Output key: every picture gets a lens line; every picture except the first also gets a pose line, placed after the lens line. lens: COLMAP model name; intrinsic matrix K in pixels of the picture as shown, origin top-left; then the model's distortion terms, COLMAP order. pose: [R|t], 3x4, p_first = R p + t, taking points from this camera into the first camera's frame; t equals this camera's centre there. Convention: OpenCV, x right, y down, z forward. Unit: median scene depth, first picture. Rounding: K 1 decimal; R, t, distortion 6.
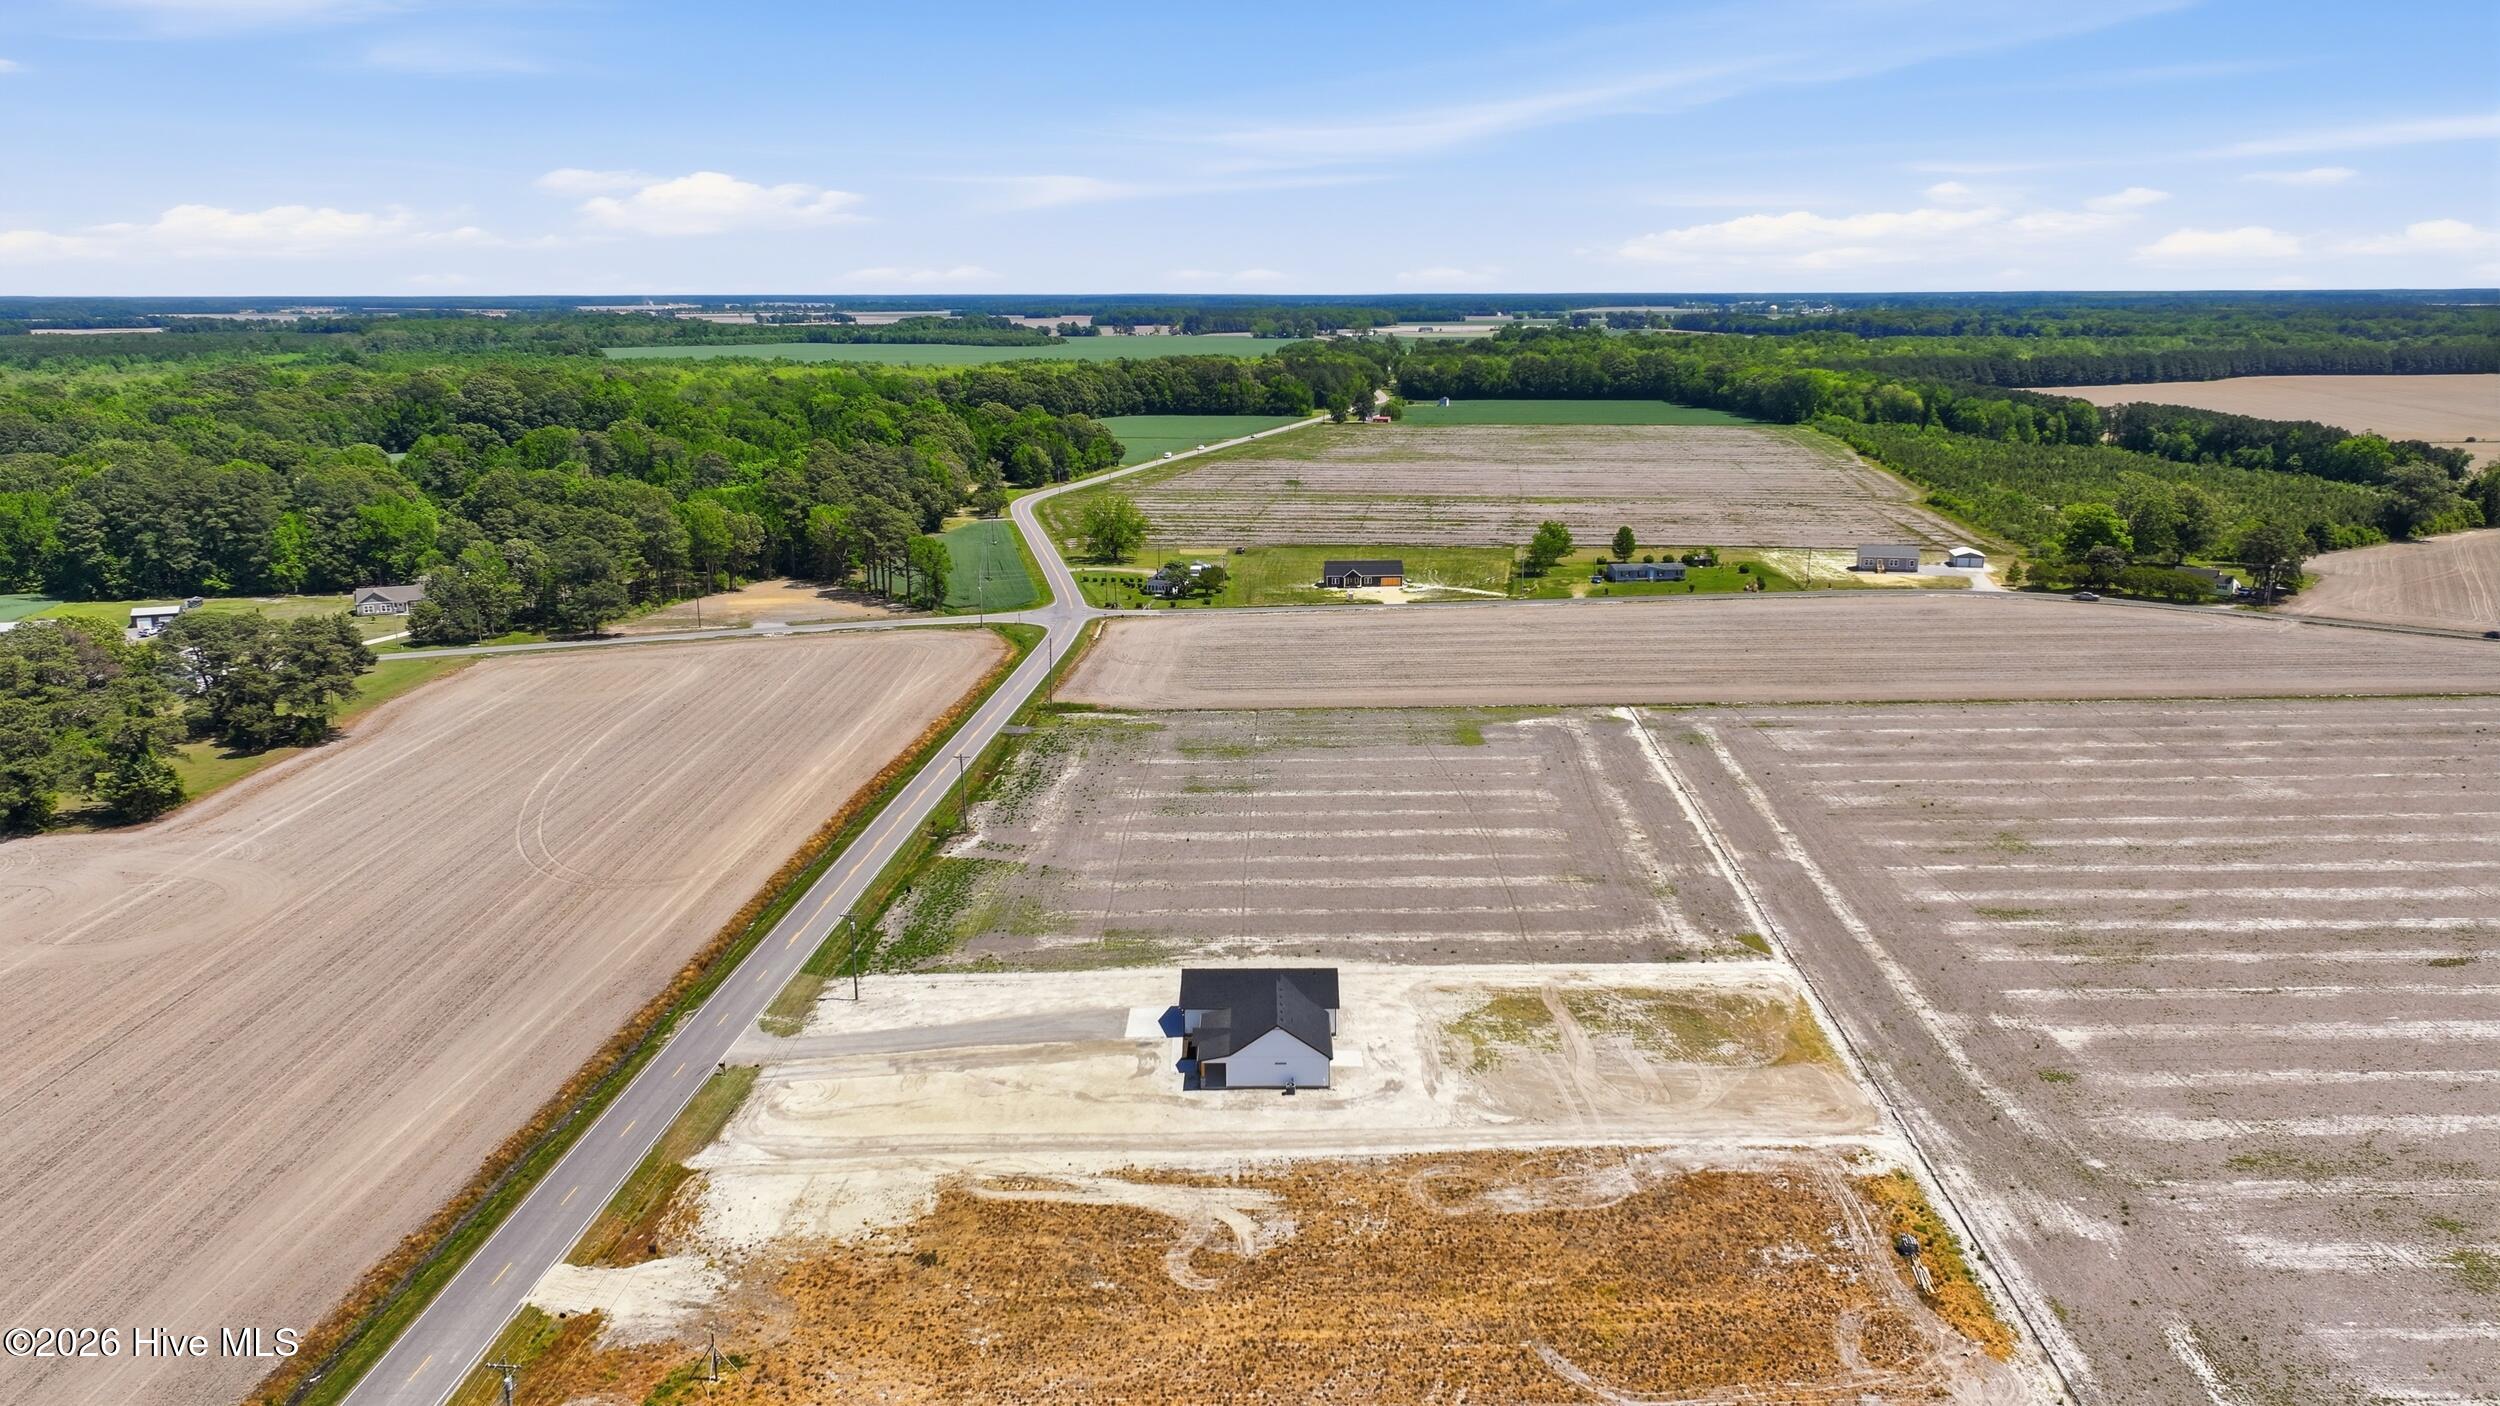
lens RADIAL K [[1745.7, 0, 1265.0], [0, 1745.7, 704.3], [0, 0, 1]] dist [0.006002, 0.003734]
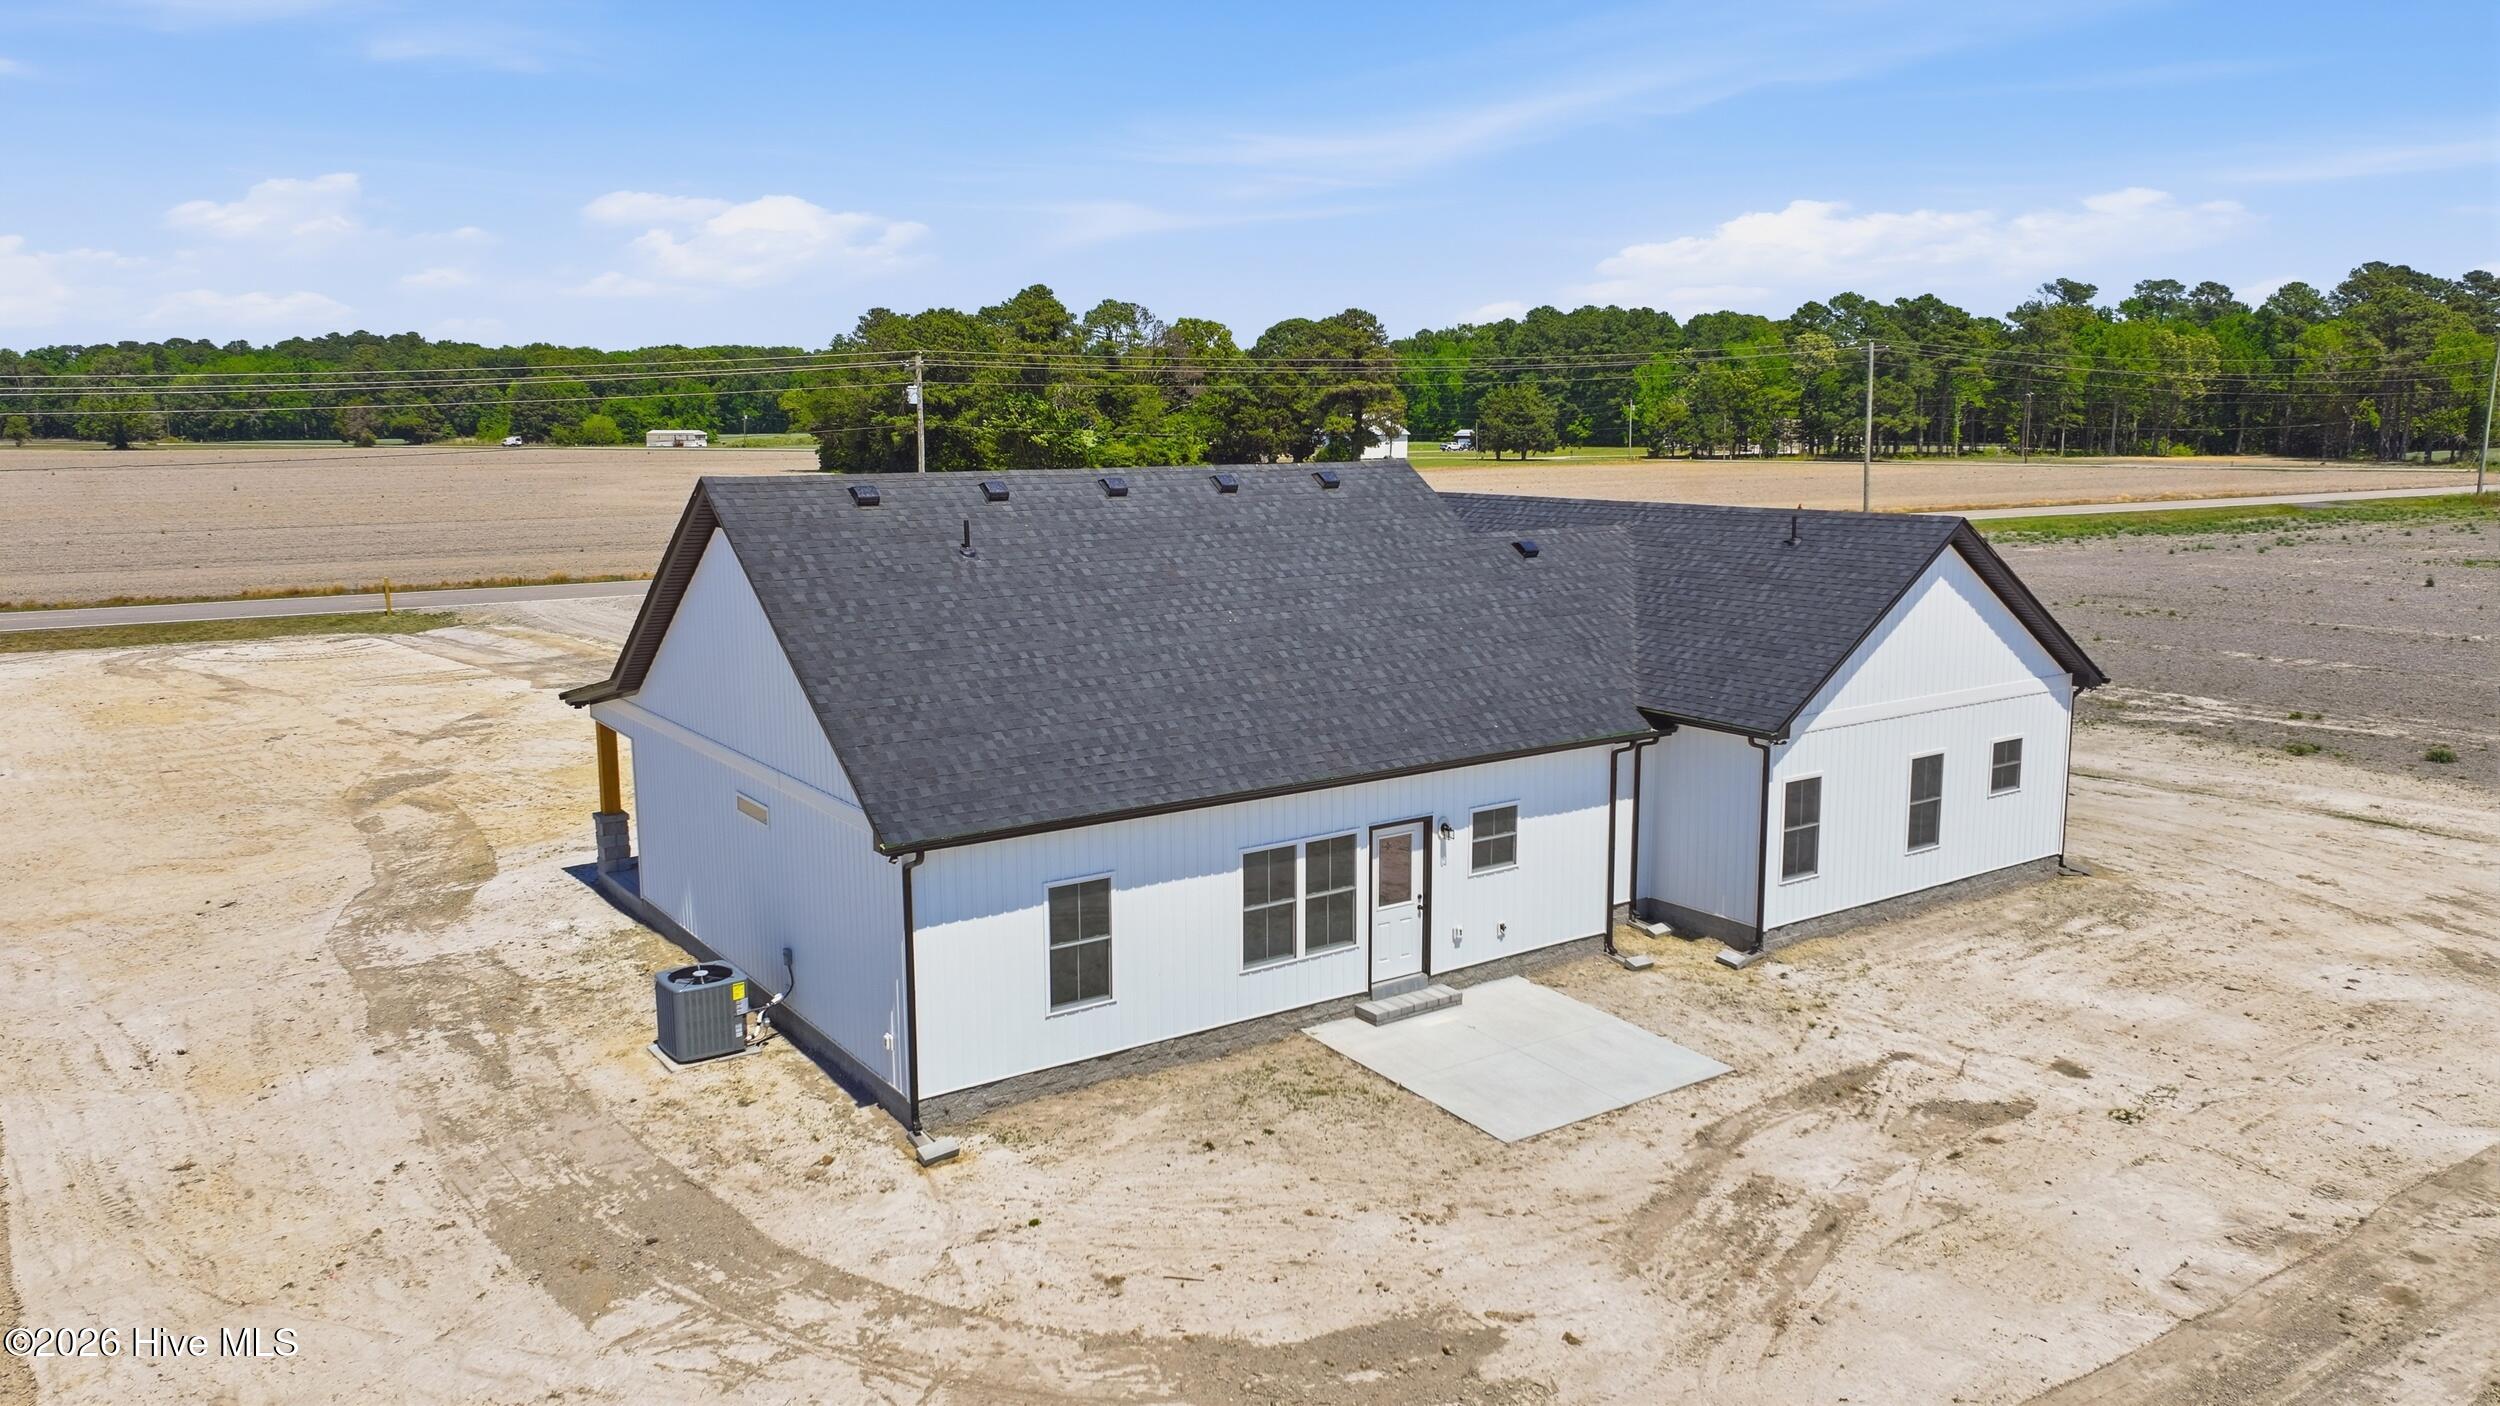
lens RADIAL K [[1745.7, 0, 1265.0], [0, 1745.7, 704.3], [0, 0, 1]] dist [0.006002, 0.003734]
pose [[0.574067, 0.135181, -0.807572, 0.111806], [-0.187060, 0.981847, 0.031381, 0.154136], [0.797155, 0.133050, 0.588933, 0.786883]]
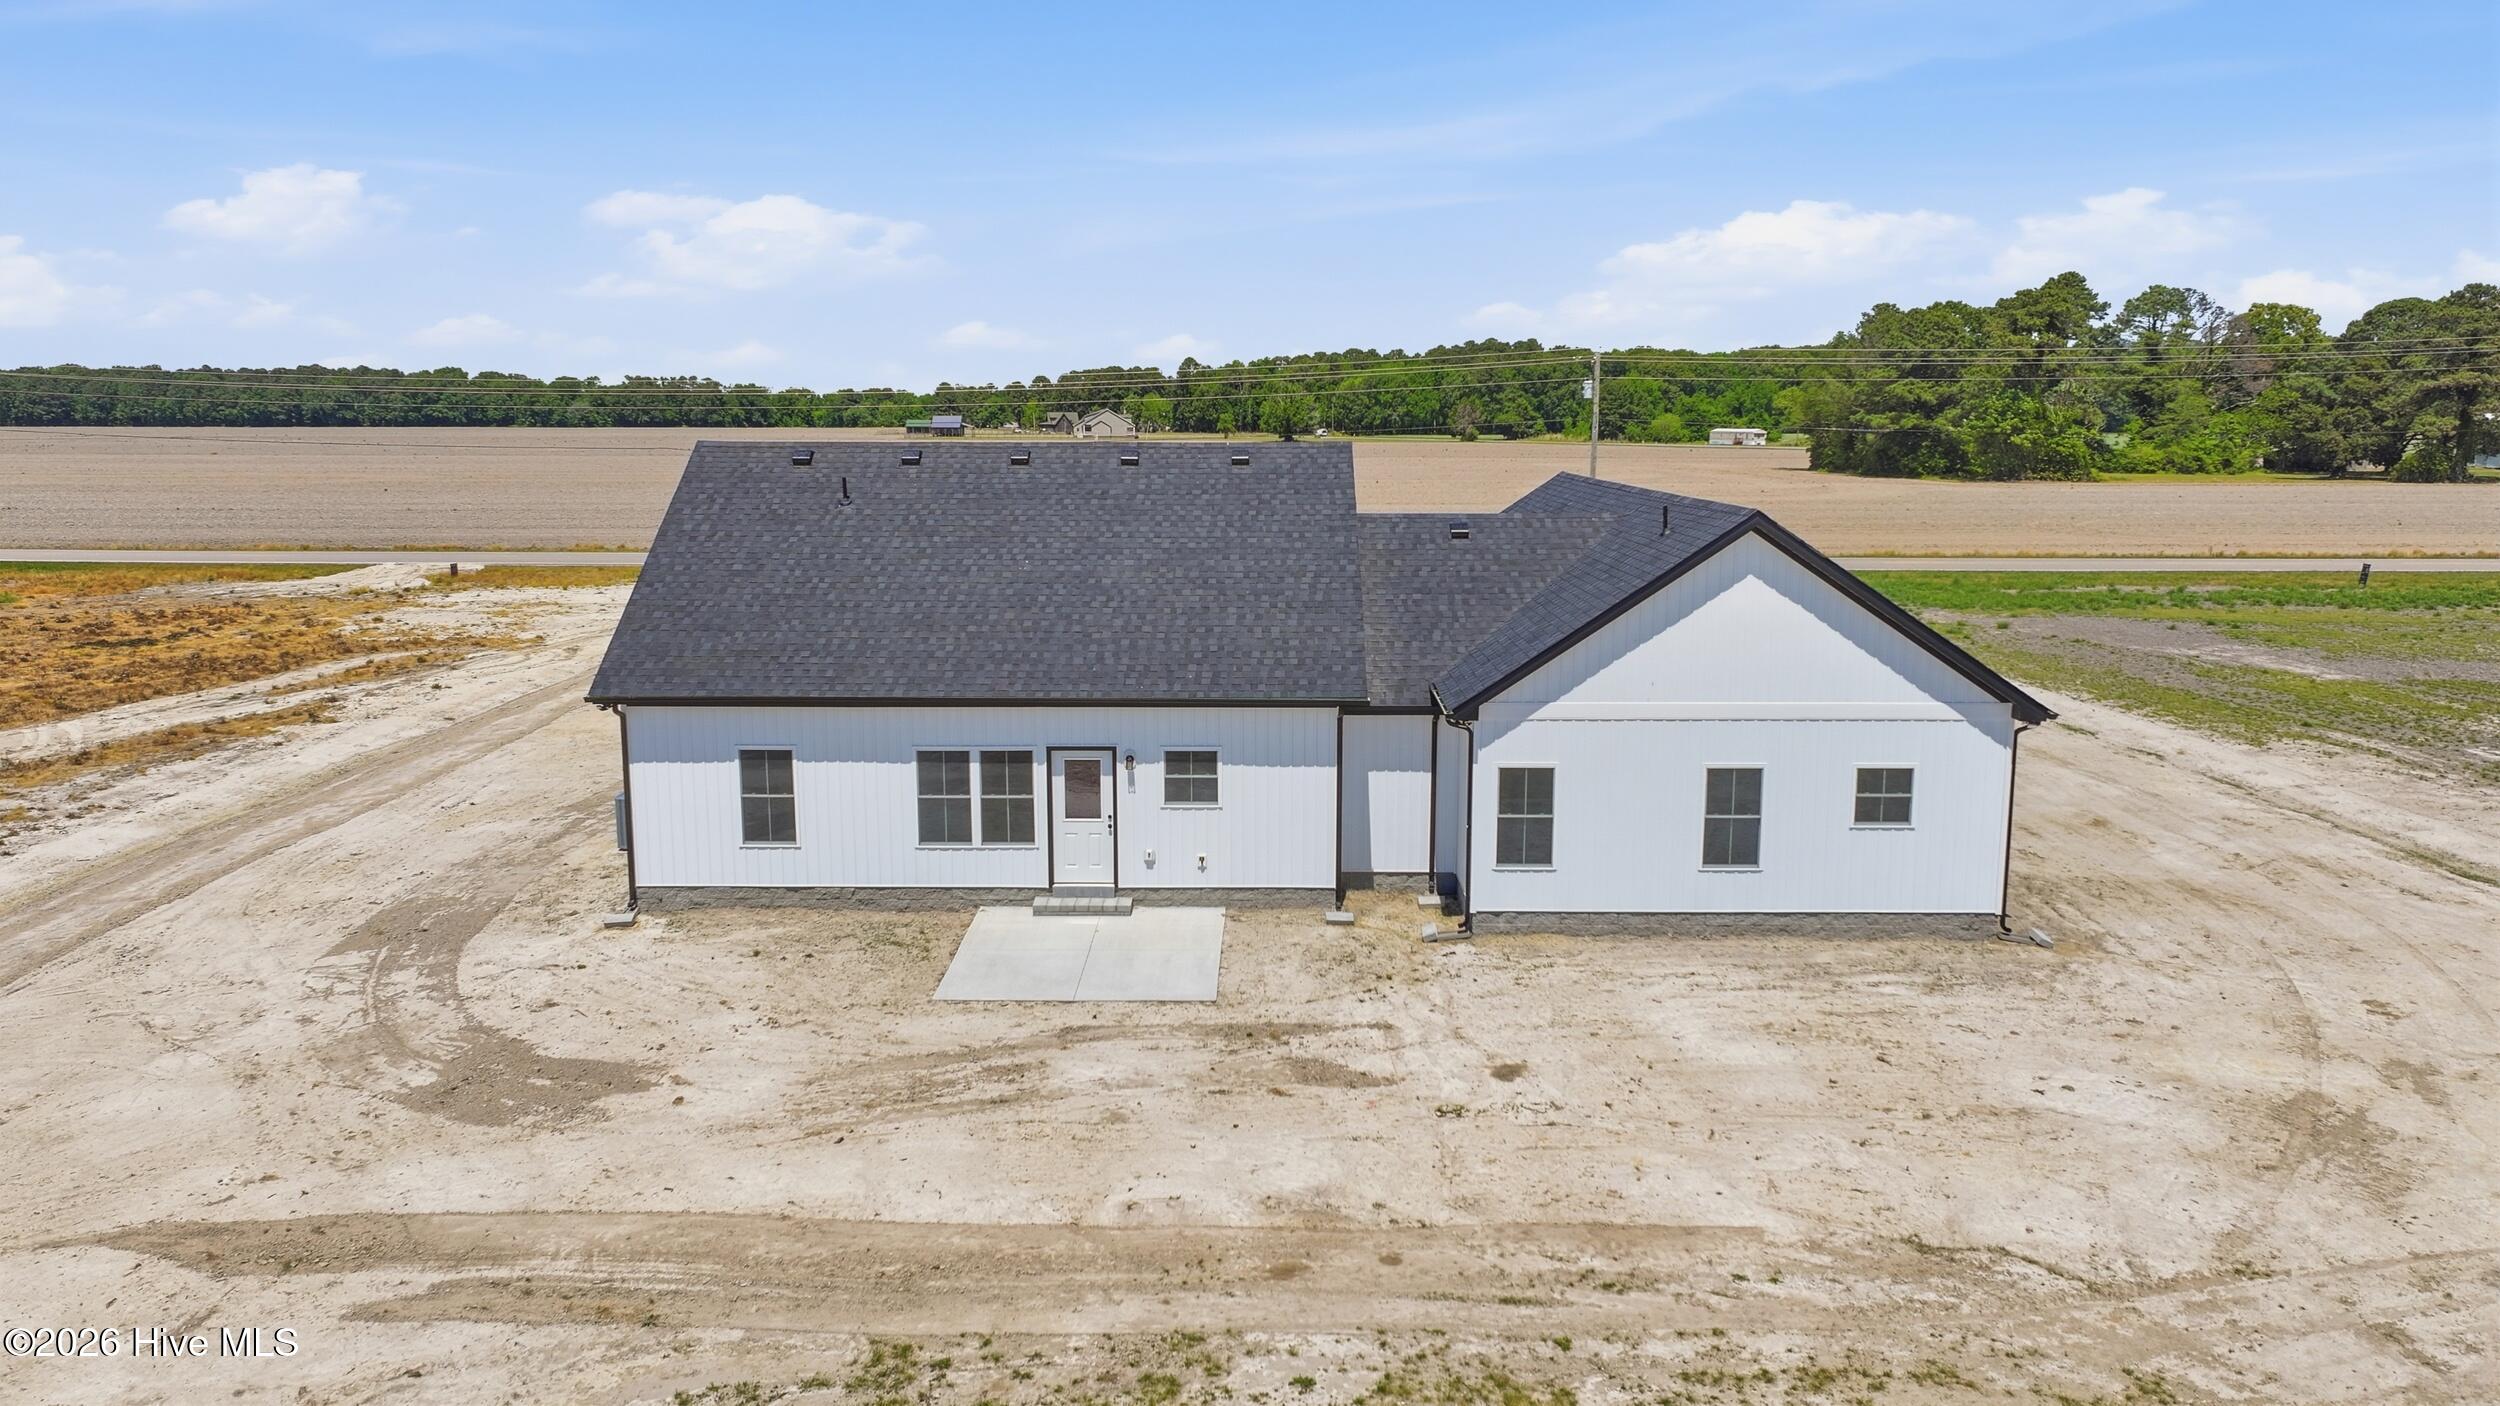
lens RADIAL K [[1745.7, 0, 1265.0], [0, 1745.7, 704.3], [0, 0, 1]] dist [0.006002, 0.003734]
pose [[-0.009799, 0.166072, -0.986065, 0.153464], [-0.231707, 0.958896, 0.163799, 0.136501], [0.972736, 0.230083, 0.029083, 0.866565]]
